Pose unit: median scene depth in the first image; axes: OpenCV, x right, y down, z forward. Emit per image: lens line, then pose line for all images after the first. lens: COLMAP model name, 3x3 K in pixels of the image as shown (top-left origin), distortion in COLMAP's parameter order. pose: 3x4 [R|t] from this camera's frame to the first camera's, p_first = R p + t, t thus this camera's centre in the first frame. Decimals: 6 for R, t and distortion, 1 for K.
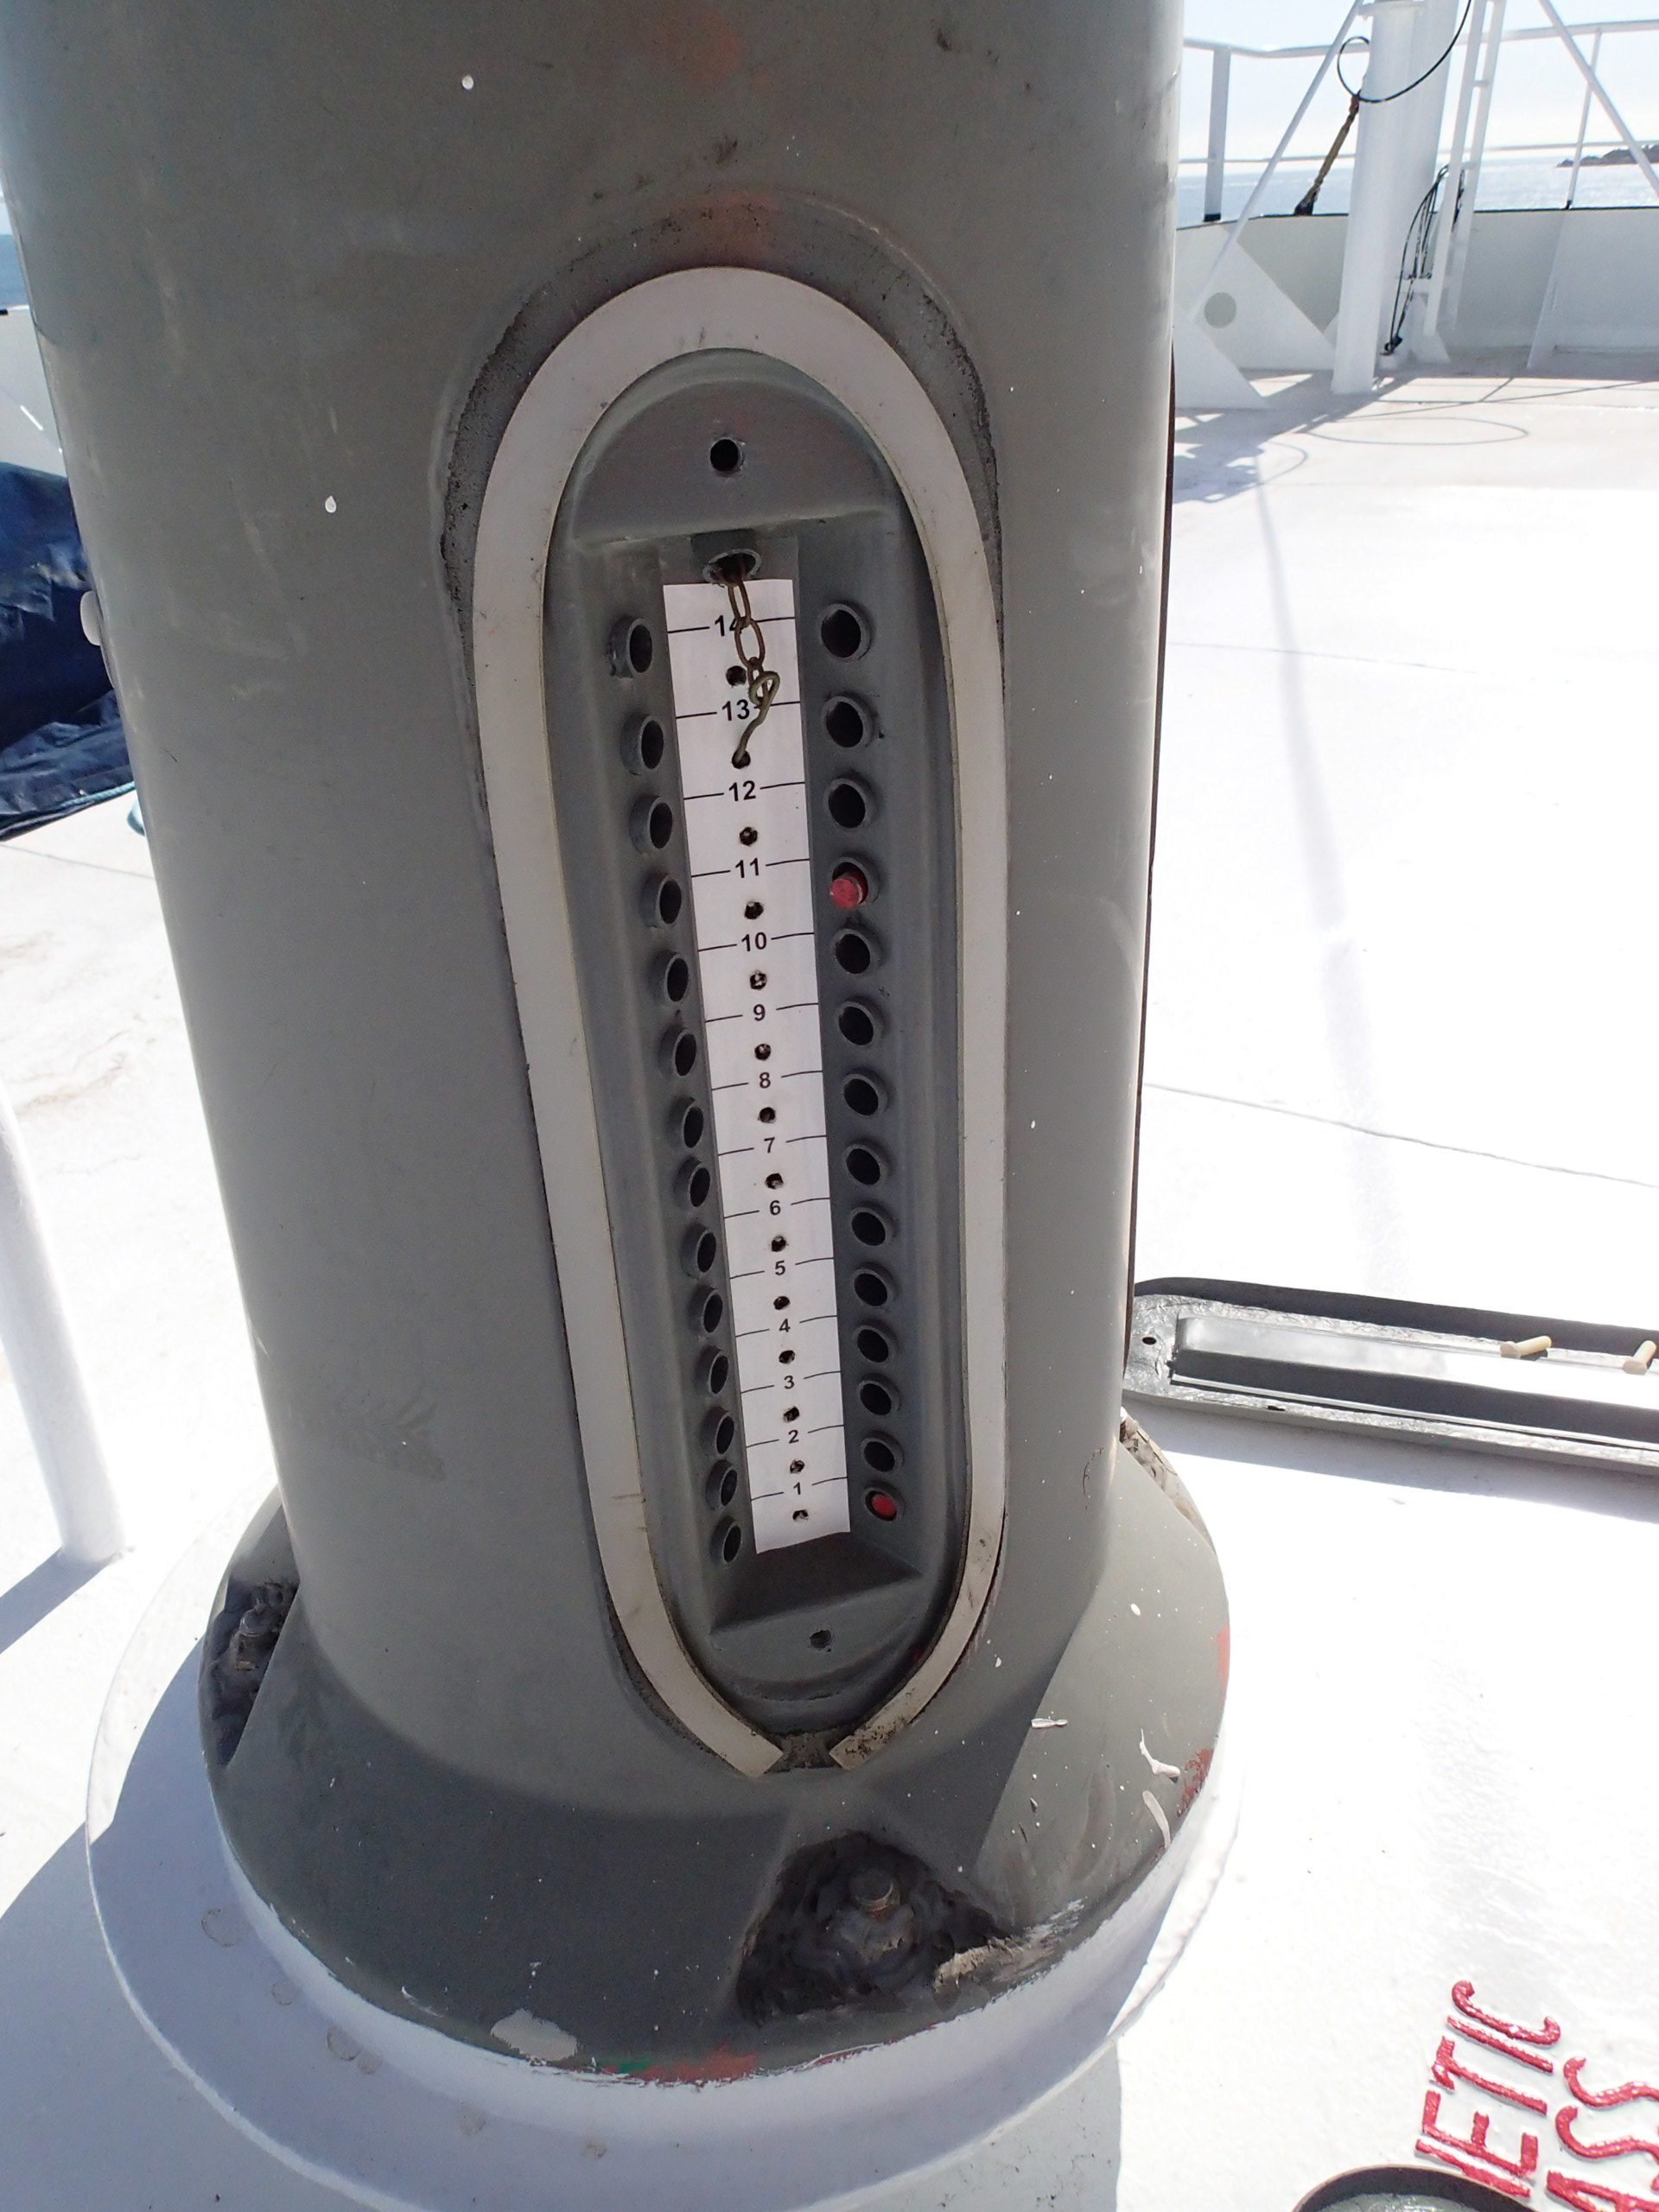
lens RADIAL K [[1664.3, 0, 746.7], [0, 1664.3, 1107.3], [0, 0, 1]] dist [0.000018, -0.002047]
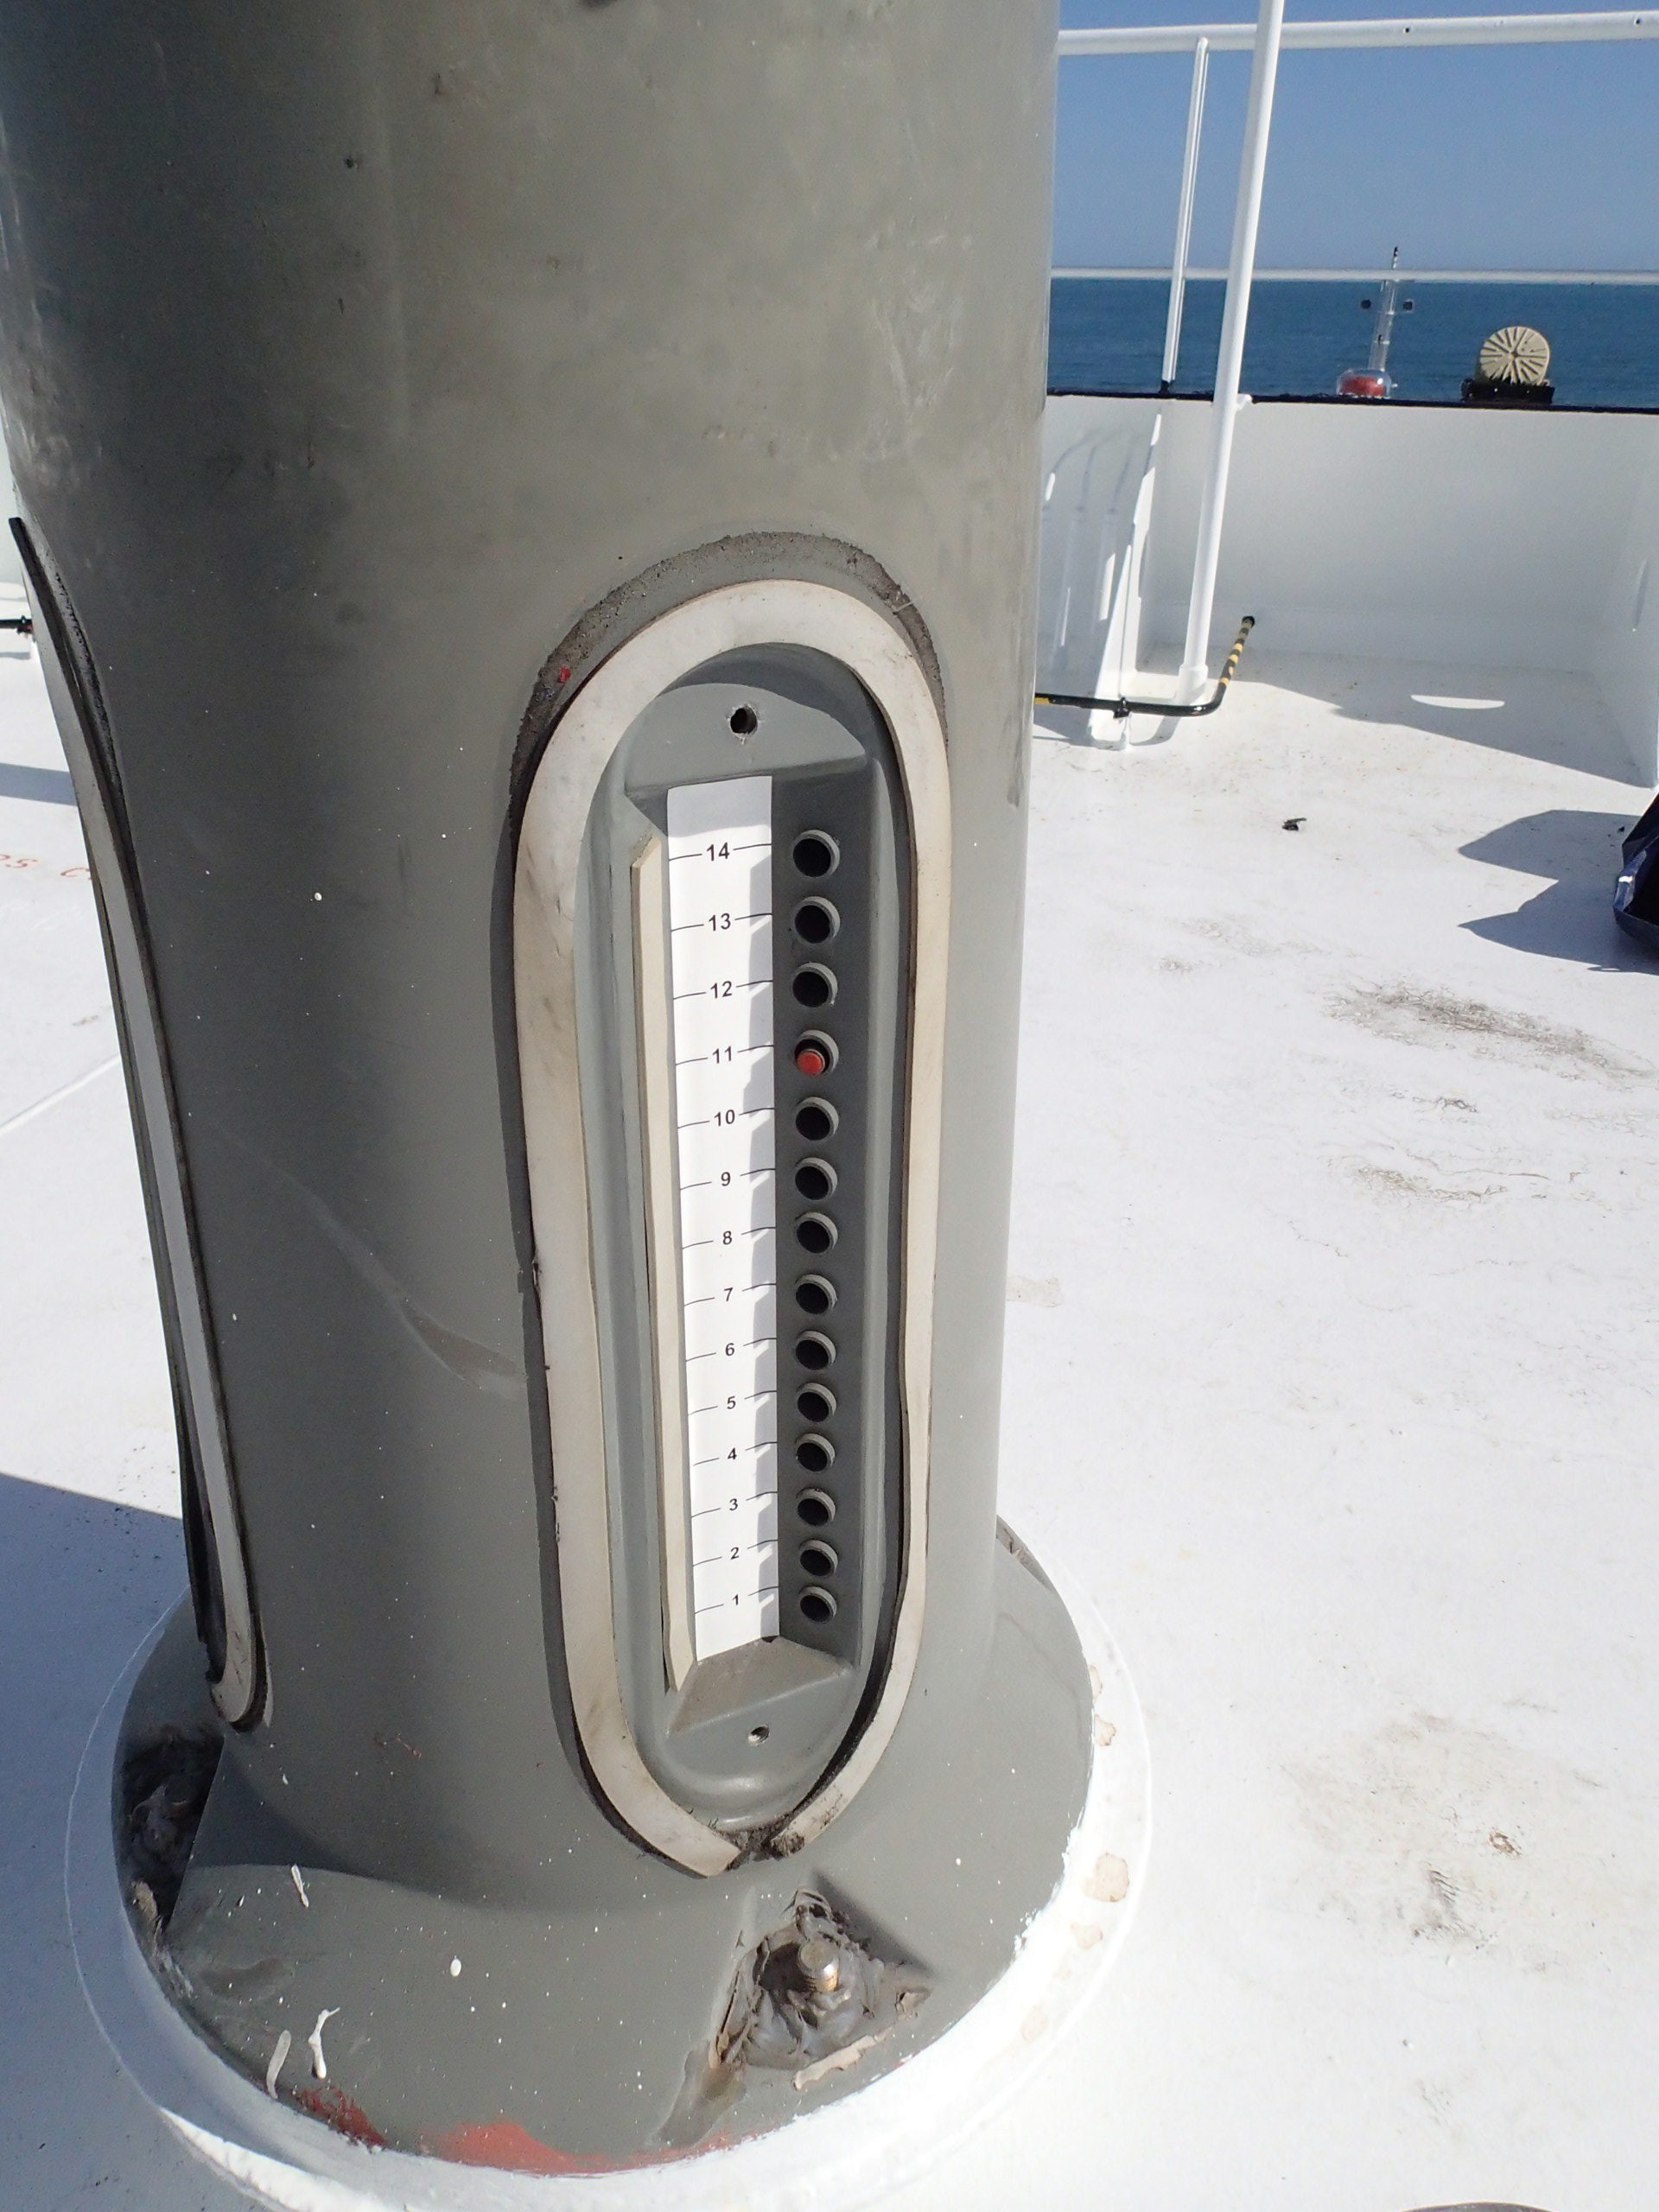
lens RADIAL K [[1640.2, 0, 795.0], [0, 1640.2, 1101.5], [0, 0, 1]] dist [0.002924, 0.002055]
pose [[0.192732, 0.466929, -0.863036, 0.803738], [-0.476308, 0.813476, 0.333747, -0.459267], [0.857896, 0.346748, 0.379185, 0.641500]]
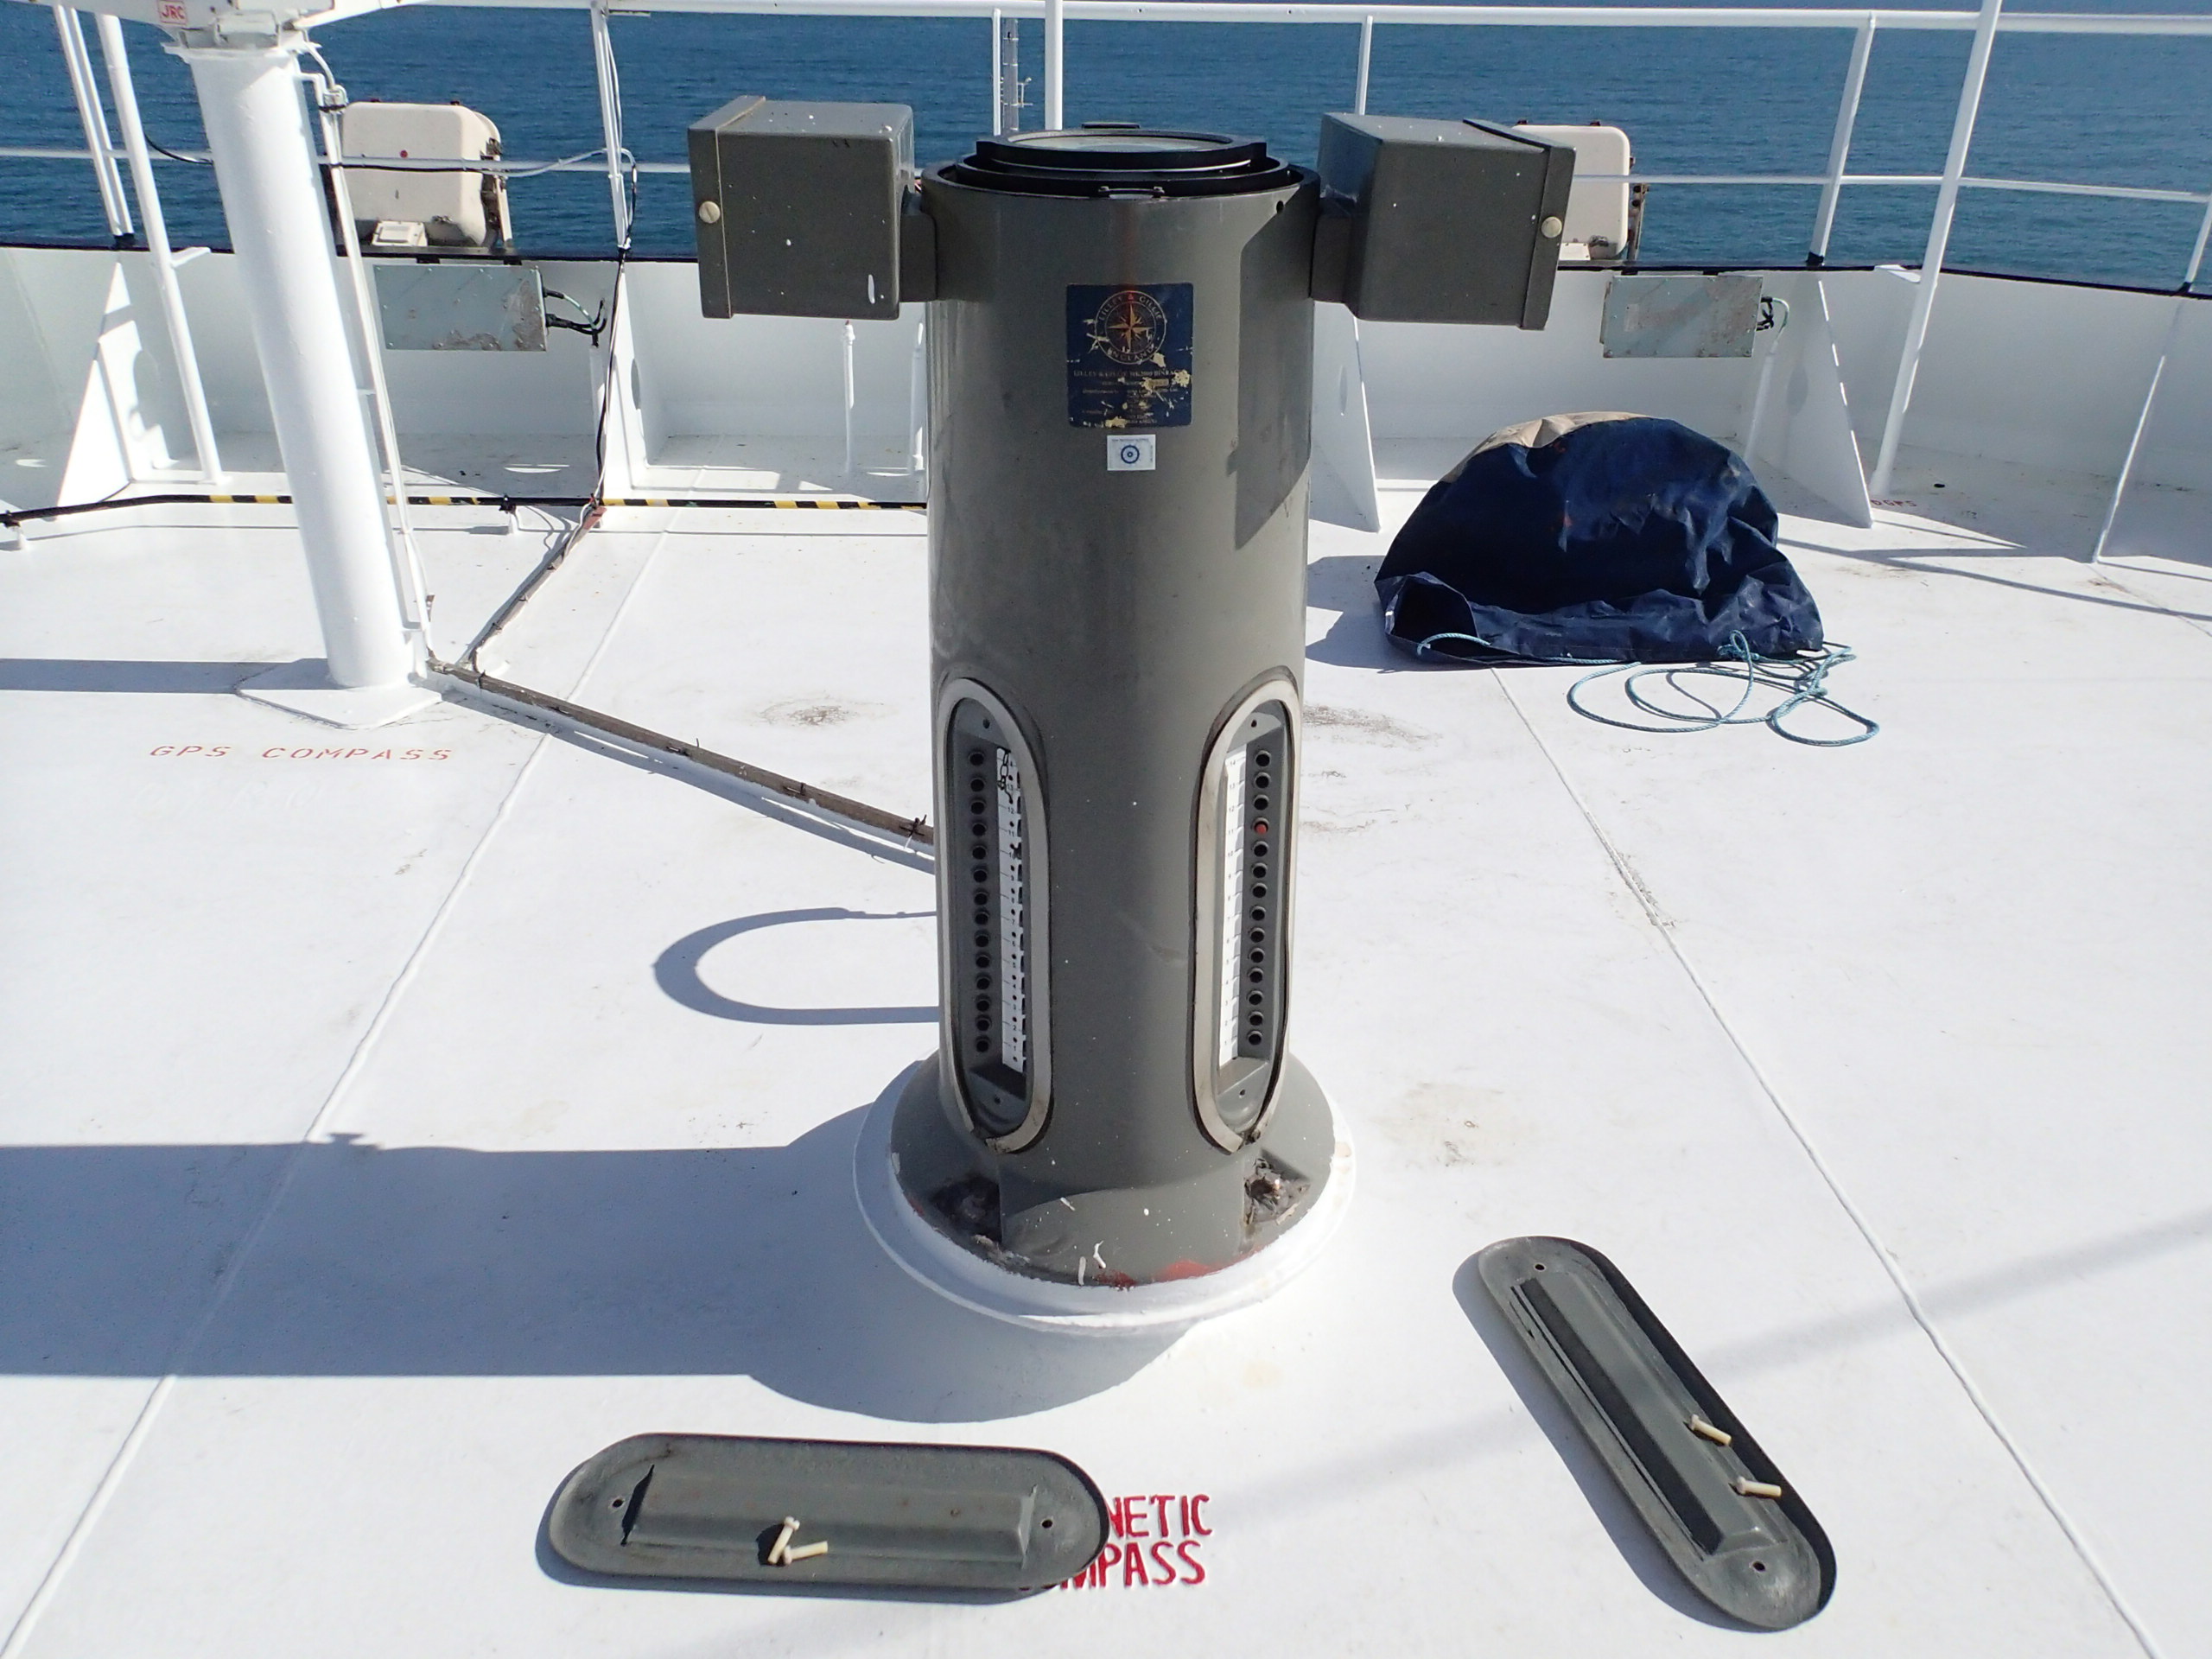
lens RADIAL K [[1616.1, 0, 1111.8], [0, 1616.1, 797.2], [0, 0, 1]] dist [-0.000248, -0.038701]
pose [[0.535384, 0.412591, -0.736975, 1.553296], [-0.426462, 0.885221, 0.185776, -0.566093], [0.729036, 0.214831, 0.649888, -0.563600]]
